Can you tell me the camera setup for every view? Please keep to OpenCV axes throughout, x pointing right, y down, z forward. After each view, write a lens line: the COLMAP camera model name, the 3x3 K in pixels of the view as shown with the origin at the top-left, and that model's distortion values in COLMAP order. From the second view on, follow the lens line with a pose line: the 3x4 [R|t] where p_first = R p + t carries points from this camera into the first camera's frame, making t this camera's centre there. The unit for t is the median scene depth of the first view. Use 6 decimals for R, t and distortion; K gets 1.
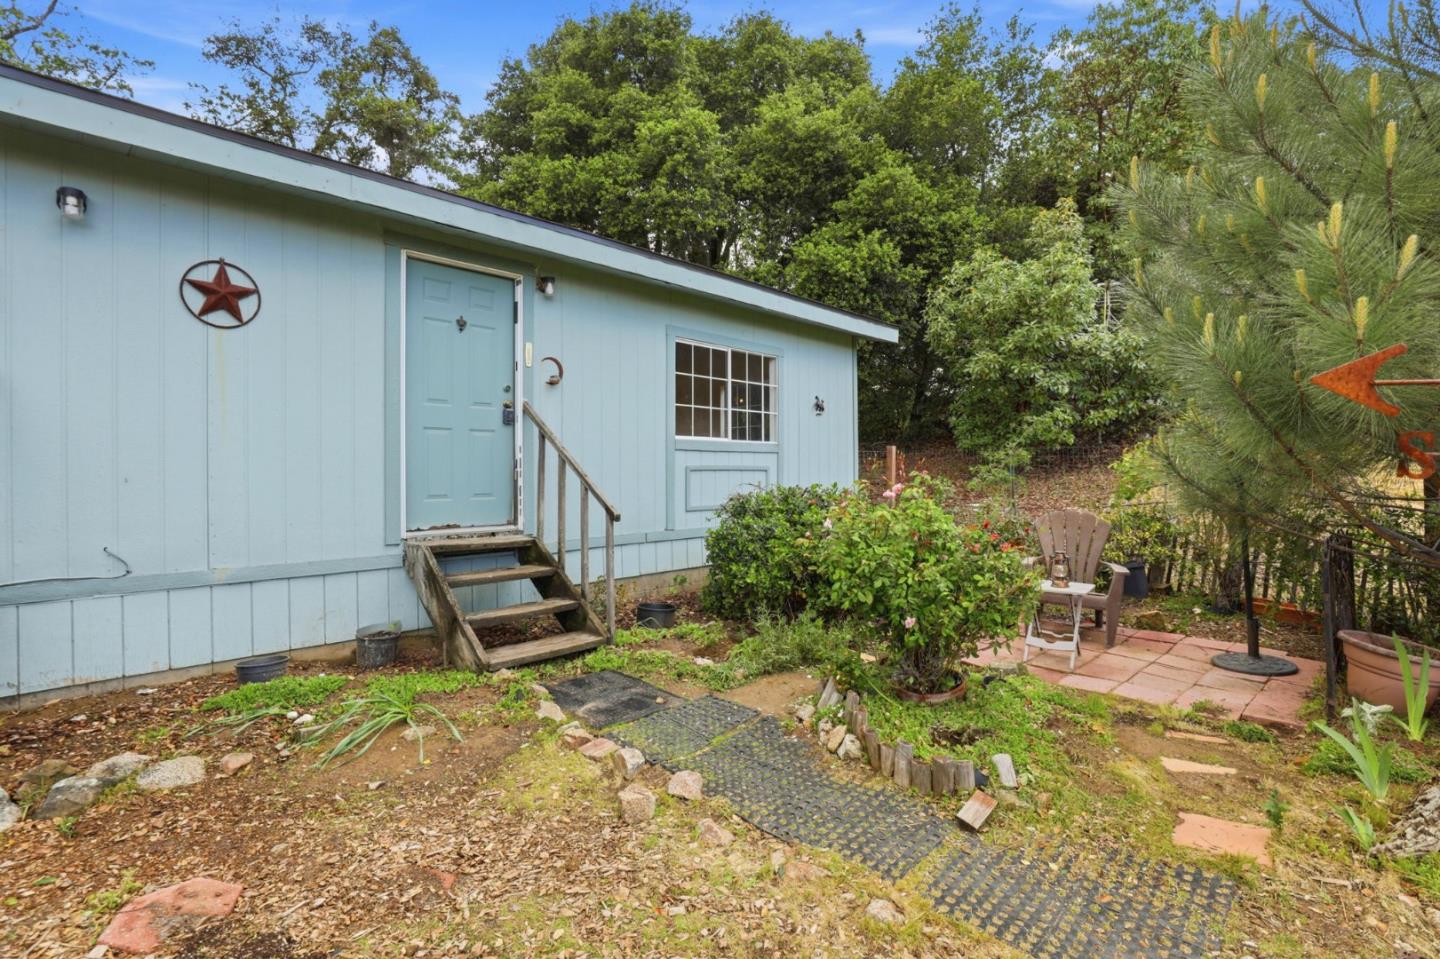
lens RADIAL K [[658.1, 0, 717.3], [0, 658.1, 476.2], [0, 0, 1]] dist [-0.046601, 0.015270]
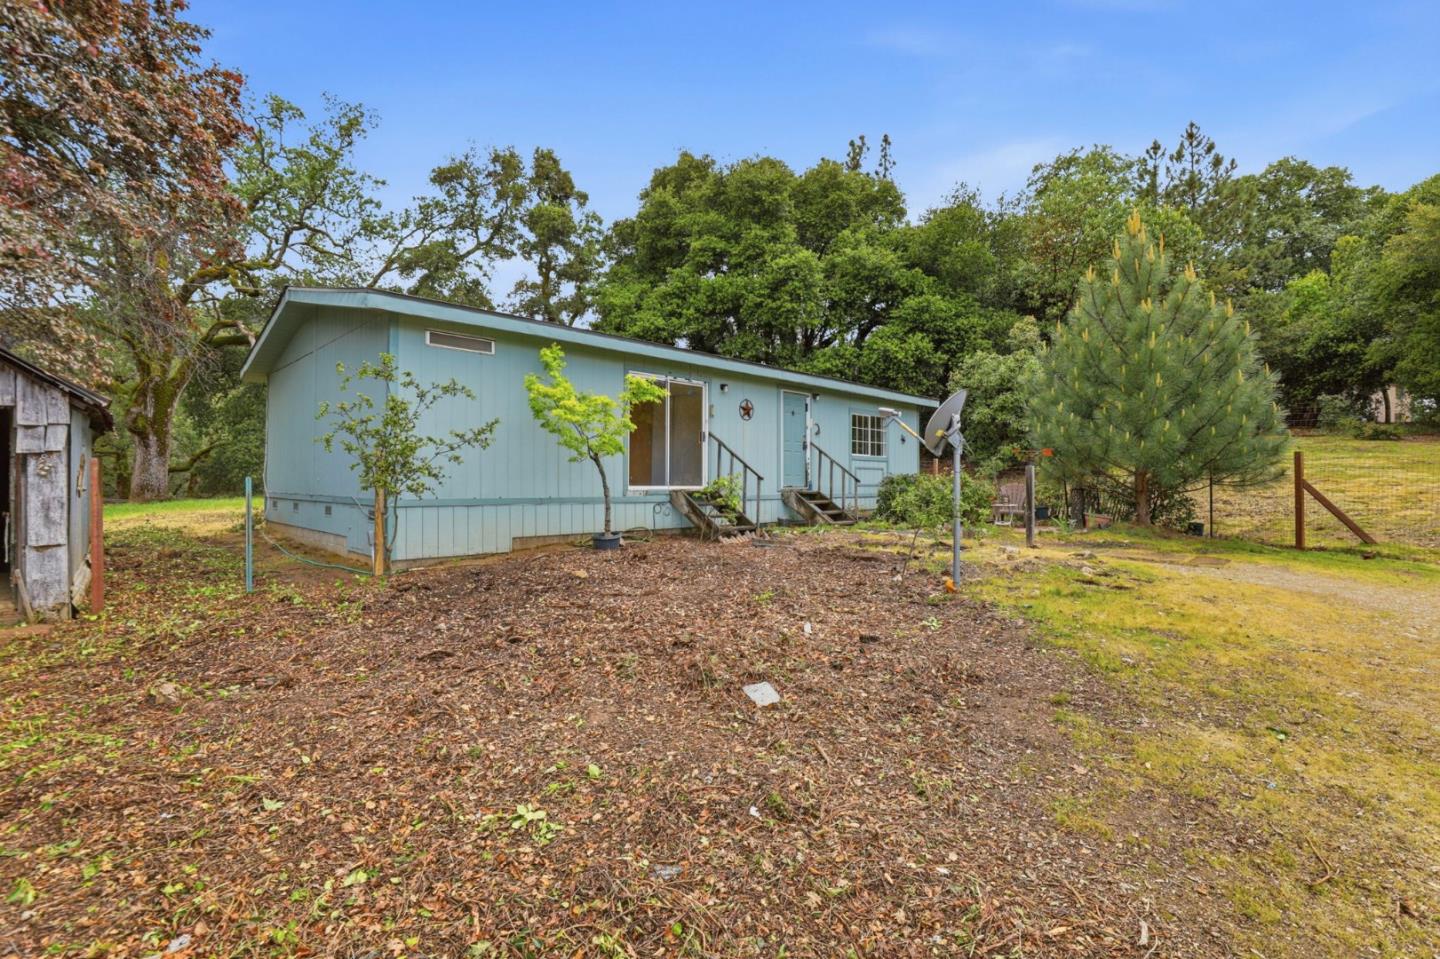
lens RADIAL K [[658.1, 0, 717.3], [0, 658.1, 476.2], [0, 0, 1]] dist [-0.046601, 0.015270]
pose [[0.999980, 0.004017, -0.004805, -0.424941], [-0.004127, 0.999724, -0.023128, 0.060832], [0.004711, 0.023148, 0.999721, -1.087915]]
